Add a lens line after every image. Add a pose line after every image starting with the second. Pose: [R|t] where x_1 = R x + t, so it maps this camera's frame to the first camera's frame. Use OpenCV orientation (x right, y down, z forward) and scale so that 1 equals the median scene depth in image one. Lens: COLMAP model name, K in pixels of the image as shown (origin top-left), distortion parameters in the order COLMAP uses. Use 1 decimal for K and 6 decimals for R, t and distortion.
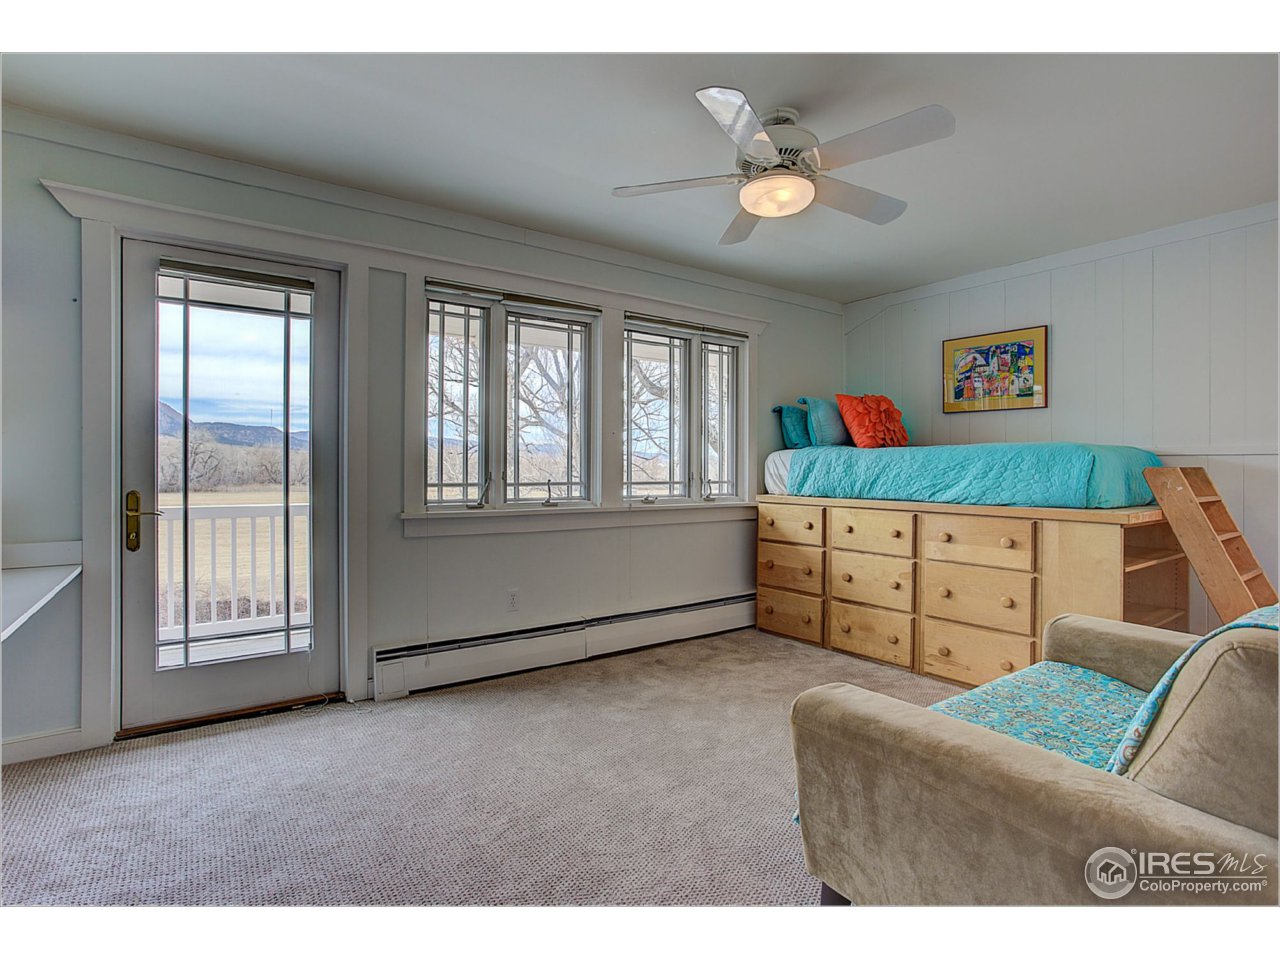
lens RADIAL K [[637.2, 0, 643.7], [0, 637.2, 476.4], [0, 0, 1]] dist [-0.001905, -0.000040]
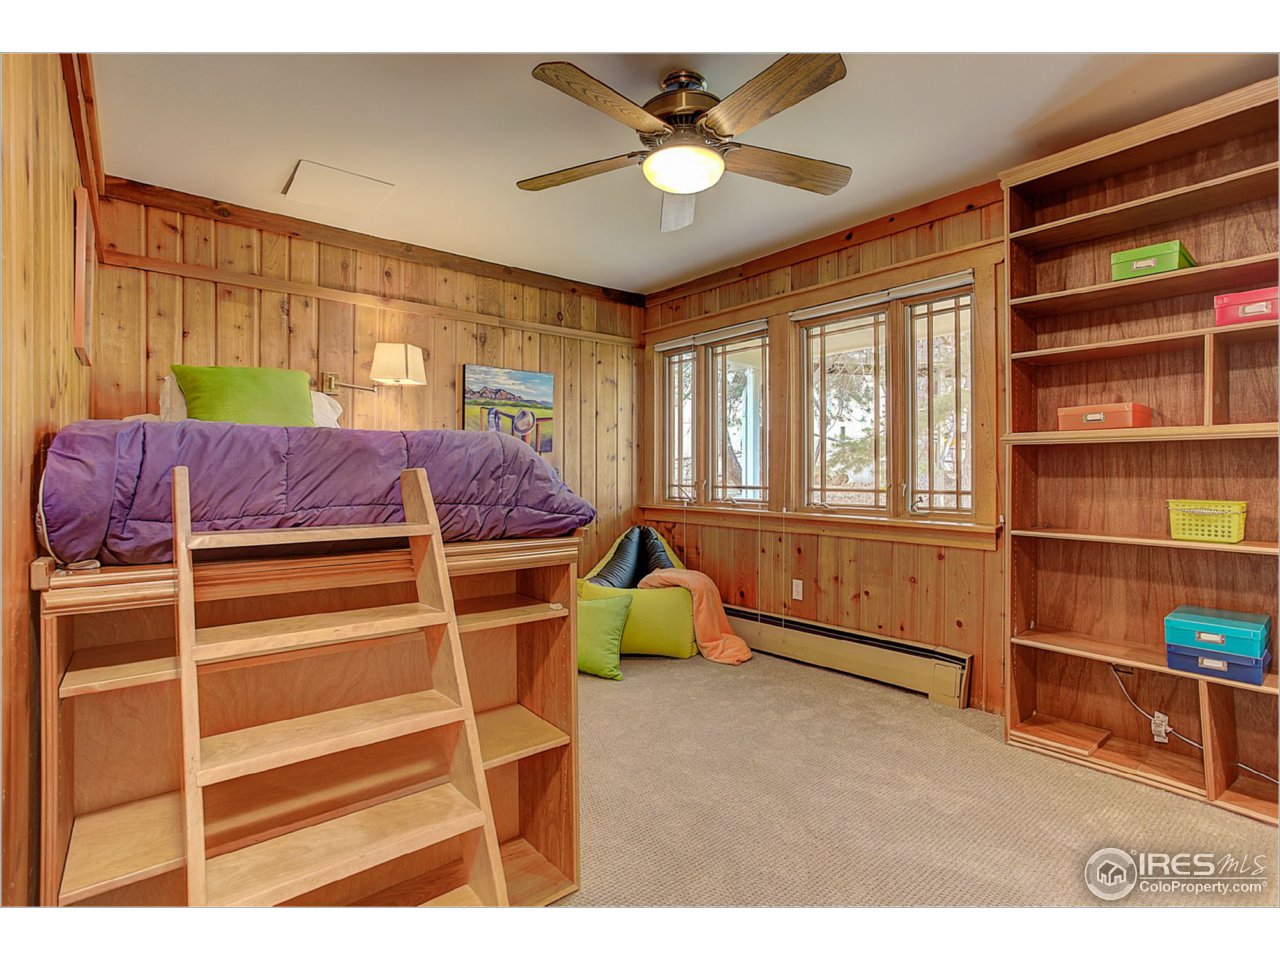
lens RADIAL K [[637.2, 0, 637.6], [0, 637.2, 478.0], [0, 0, 1]] dist [-0.001905, -0.000040]
pose [[0.065939, -0.001141, -0.997823, 0.606323], [-0.014747, 0.999889, -0.002118, 0.000651], [0.997715, 0.014854, 0.065915, 0.487934]]
